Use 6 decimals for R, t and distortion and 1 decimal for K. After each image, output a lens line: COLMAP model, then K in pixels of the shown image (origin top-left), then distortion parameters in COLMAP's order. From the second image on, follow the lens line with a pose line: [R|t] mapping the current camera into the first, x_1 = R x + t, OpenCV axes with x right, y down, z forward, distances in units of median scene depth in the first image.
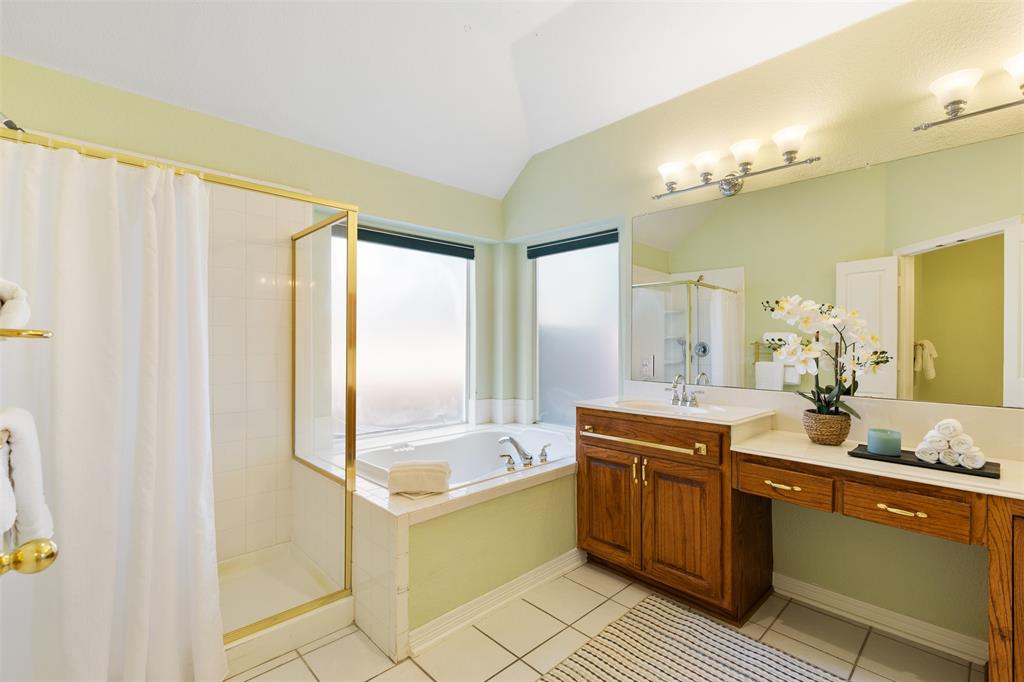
lens RADIAL K [[466.6, 0, 426.2], [0, 466.6, 340.3], [0, 0, 1]] dist [0.002967, 0.000496]
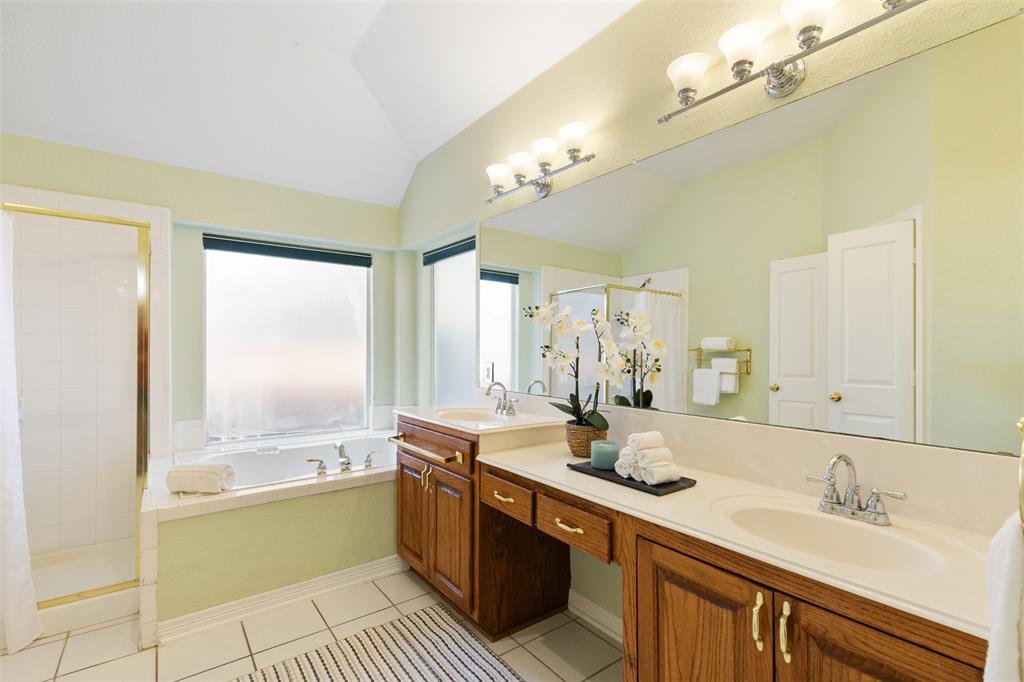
lens RADIAL K [[466.6, 0, 439.2], [0, 466.6, 347.2], [0, 0, 1]] dist [0.002967, 0.000496]
pose [[0.992405, -0.002725, -0.122986, 0.578735], [0.002929, 0.999995, 0.001471, -0.001952], [0.122982, -0.001820, 0.992407, 0.017347]]
